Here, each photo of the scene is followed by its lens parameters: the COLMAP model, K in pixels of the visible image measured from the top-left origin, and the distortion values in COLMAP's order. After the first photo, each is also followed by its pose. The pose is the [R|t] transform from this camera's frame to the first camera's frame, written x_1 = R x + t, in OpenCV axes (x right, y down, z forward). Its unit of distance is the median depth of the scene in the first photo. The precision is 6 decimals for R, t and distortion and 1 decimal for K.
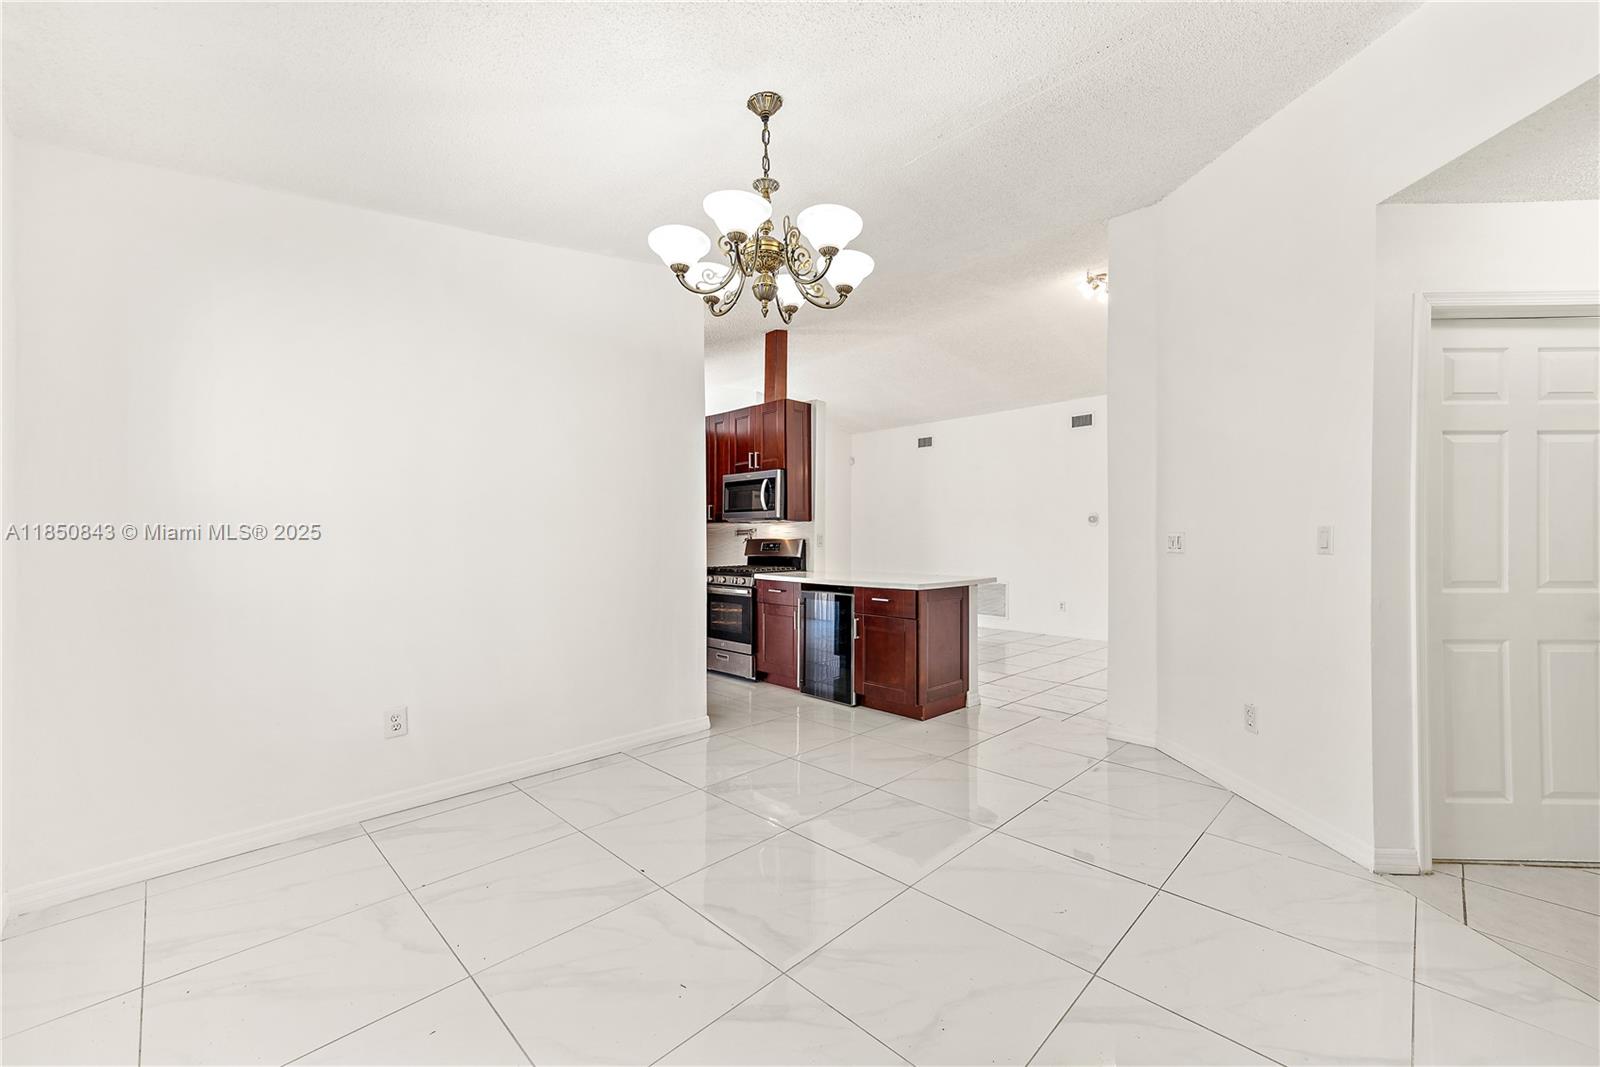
lens RADIAL K [[634.8, 0, 800.0], [0, 634.8, 533.5], [0, 0, 1]] dist [0.021463, 0.000108]
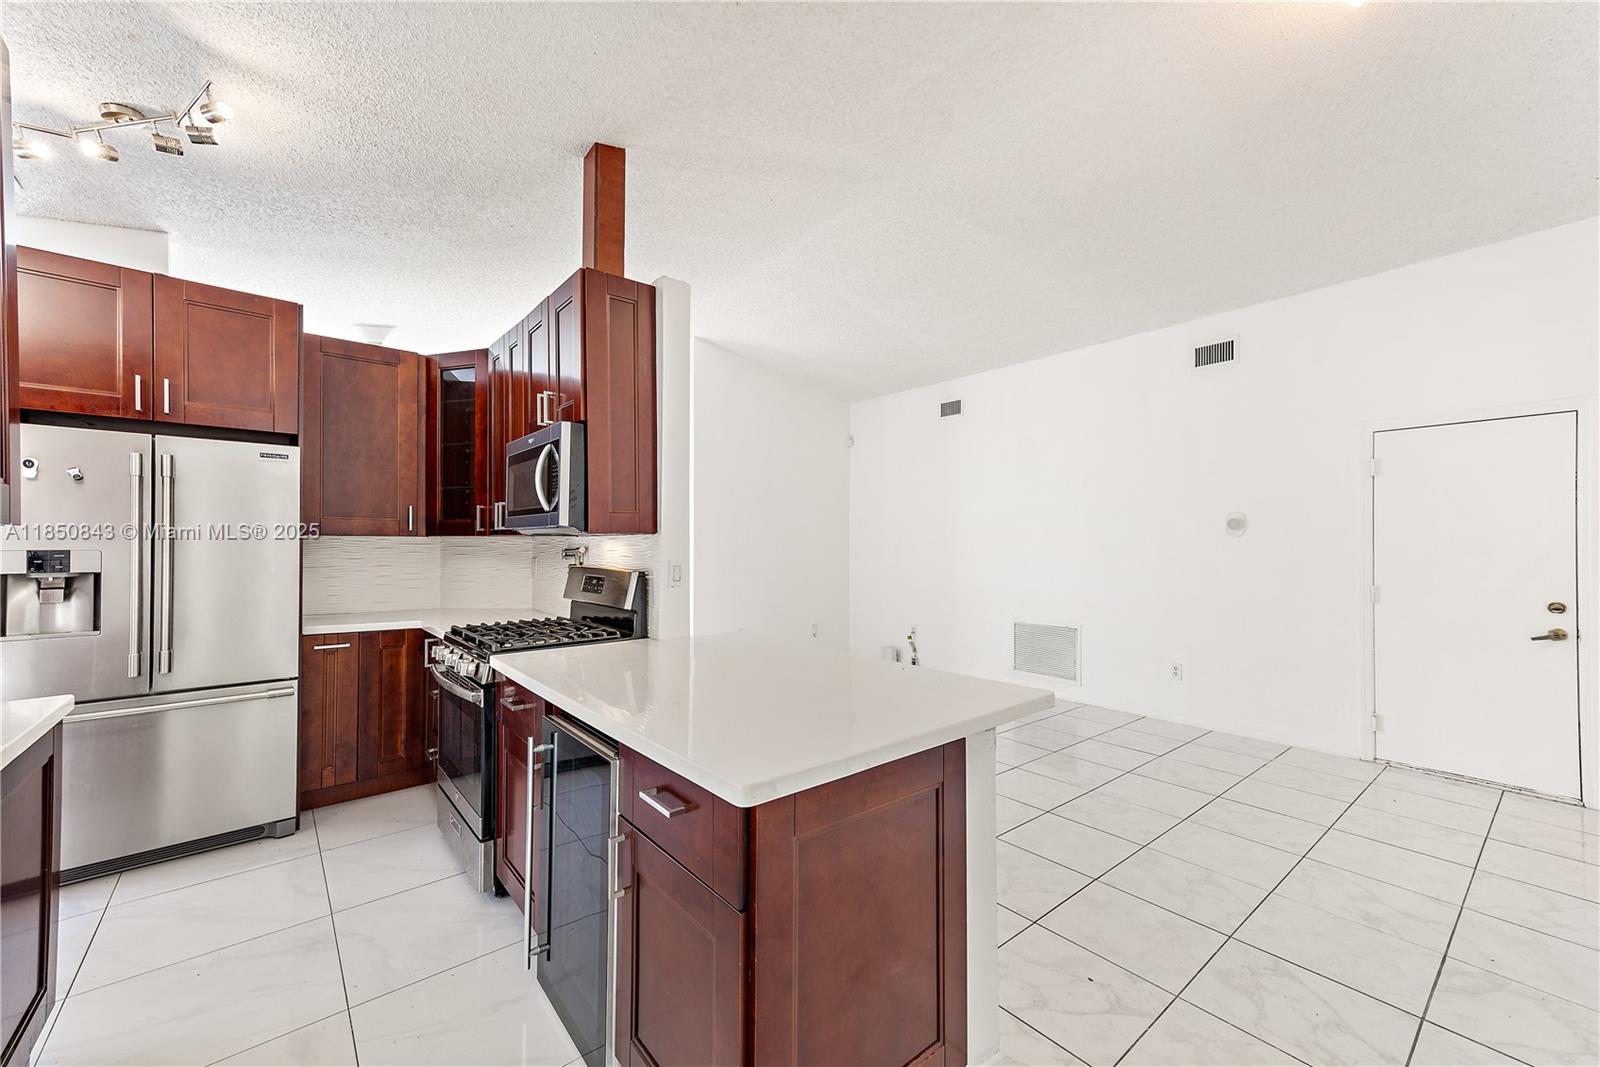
lens RADIAL K [[639.0, 0, 800.5], [0, 639.0, 542.8], [0, 0, 1]] dist [0.023722, 0.000783]
pose [[0.995867, -0.001673, -0.090808, 0.176196], [0.002690, 0.999935, 0.011079, -0.018712], [0.090783, -0.011278, 0.995807, 0.554465]]
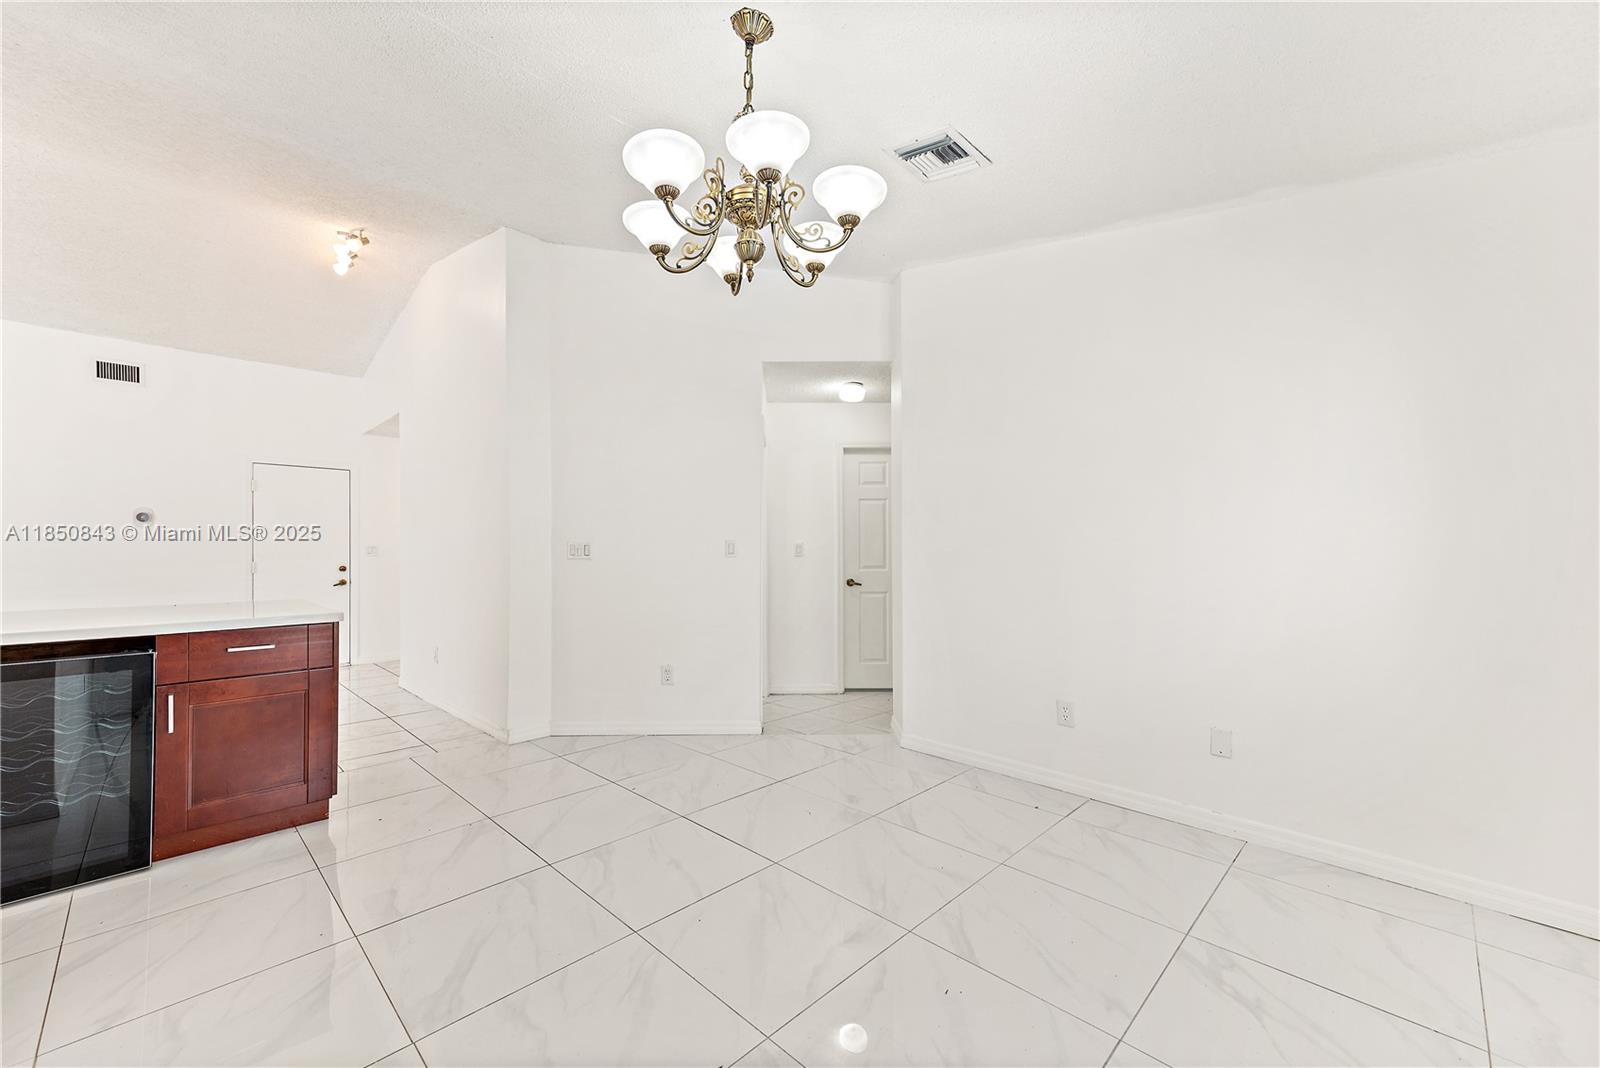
lens RADIAL K [[631.3, 0, 803.5], [0, 631.3, 560.0], [0, 0, 1]] dist [0.019675, 0.000159]
pose [[-0.015892, -0.014808, 0.999764, -0.370967], [-0.012706, 0.999813, 0.014607, 0.006671], [-0.999793, -0.012471, -0.016077, 0.398658]]
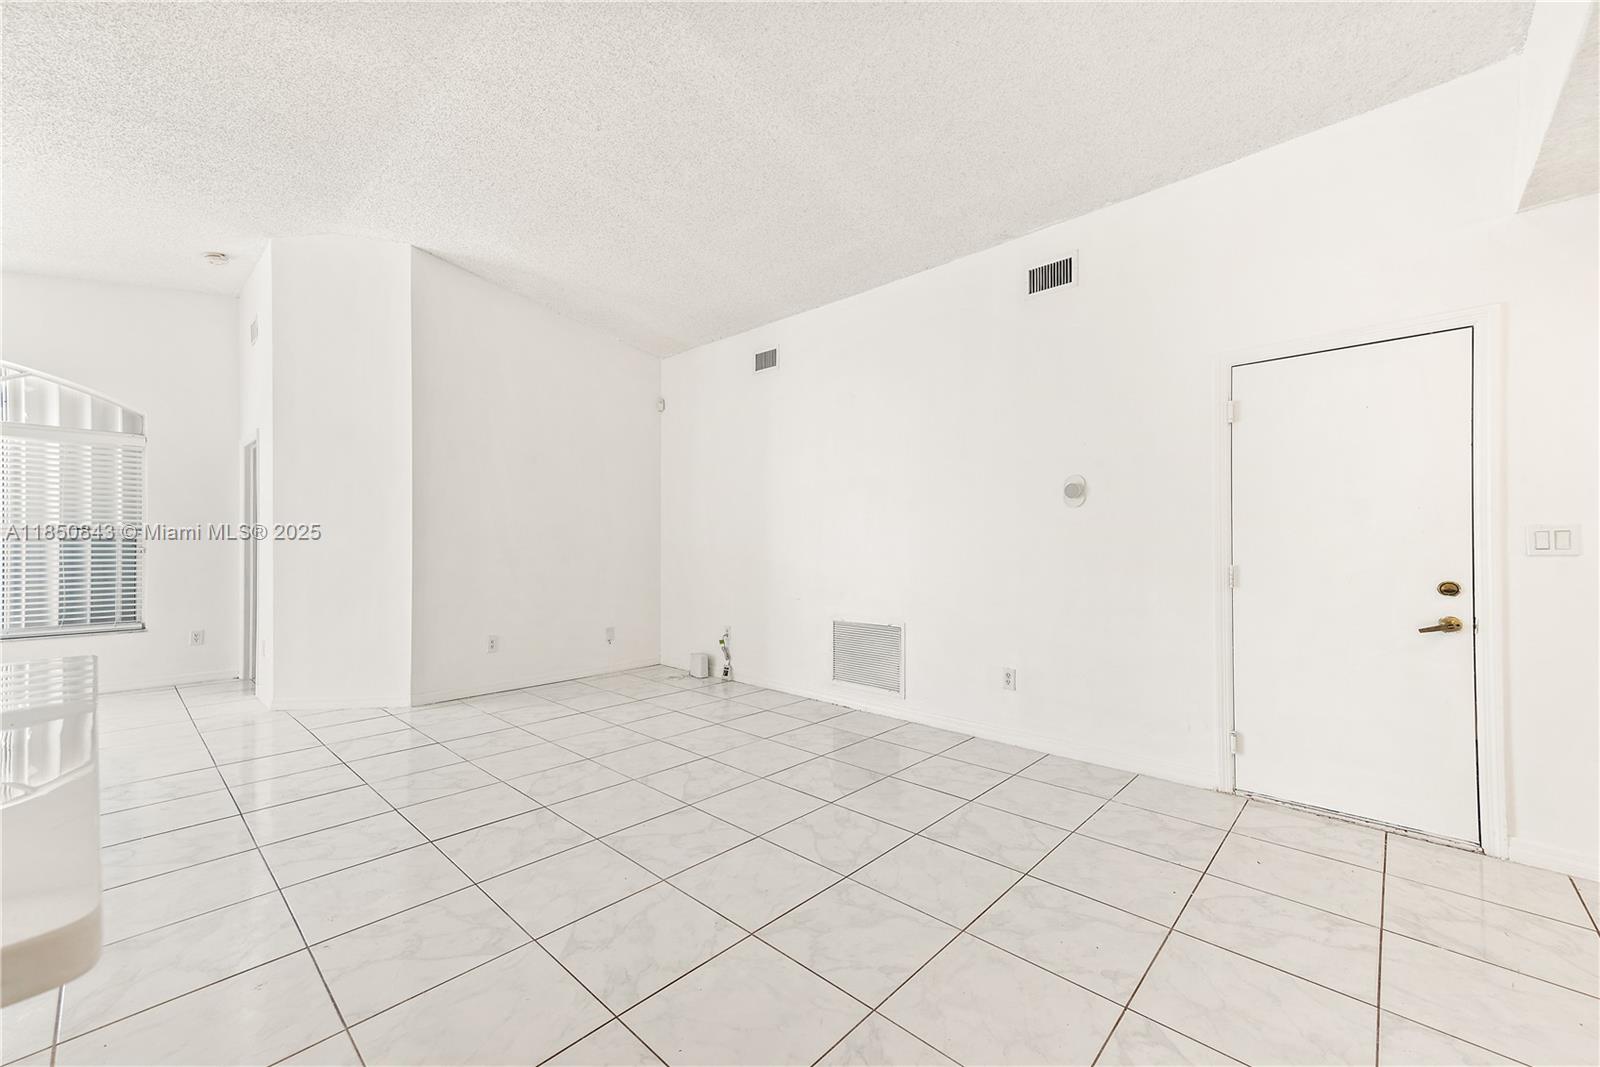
lens RADIAL K [[643.2, 0, 787.5], [0, 643.2, 540.3], [0, 0, 1]] dist [0.022622, -0.000346]
pose [[0.999495, -0.004359, 0.031475, 0.344877], [0.004117, 0.999962, 0.007730, 0.011176], [-0.031507, -0.007596, 0.999475, 0.785262]]
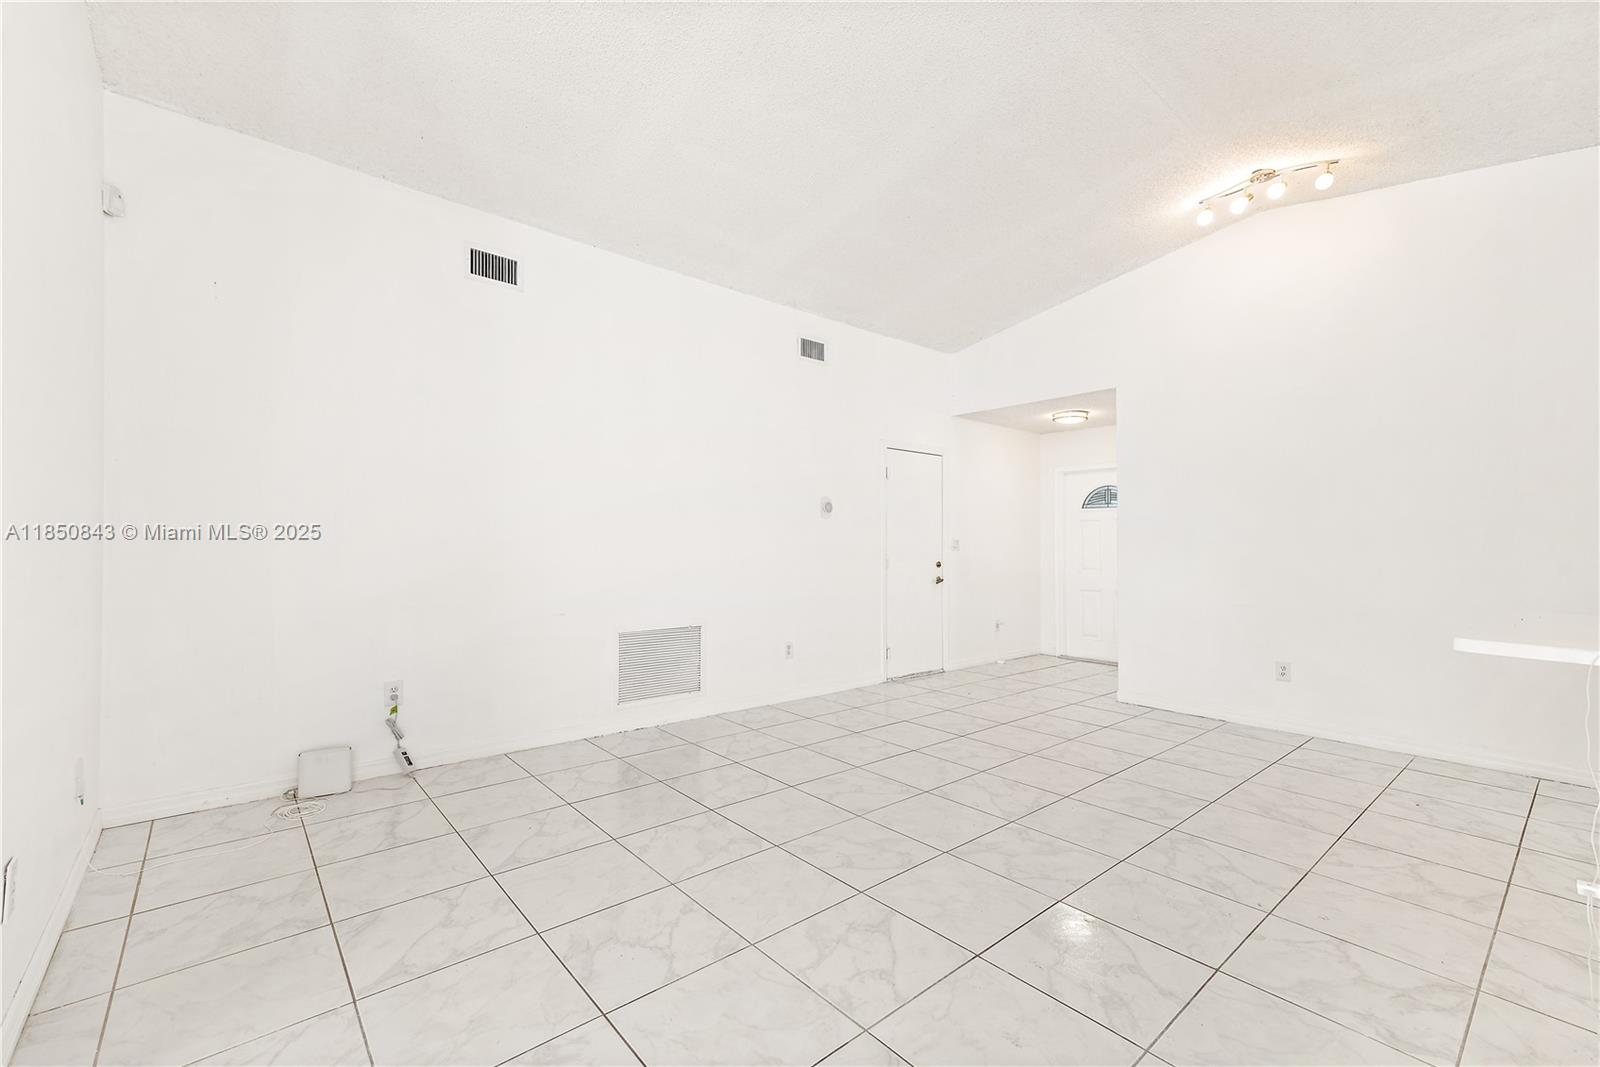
lens RADIAL K [[673.4, 0, 804.8], [0, 673.4, 538.8], [0, 0, 1]] dist [0.017929, -0.000062]
pose [[0.063386, 0.007822, 0.997958, -0.312405], [-0.019152, 0.999795, -0.006620, 0.020050], [-0.997805, -0.018694, 0.063523, 1.389608]]
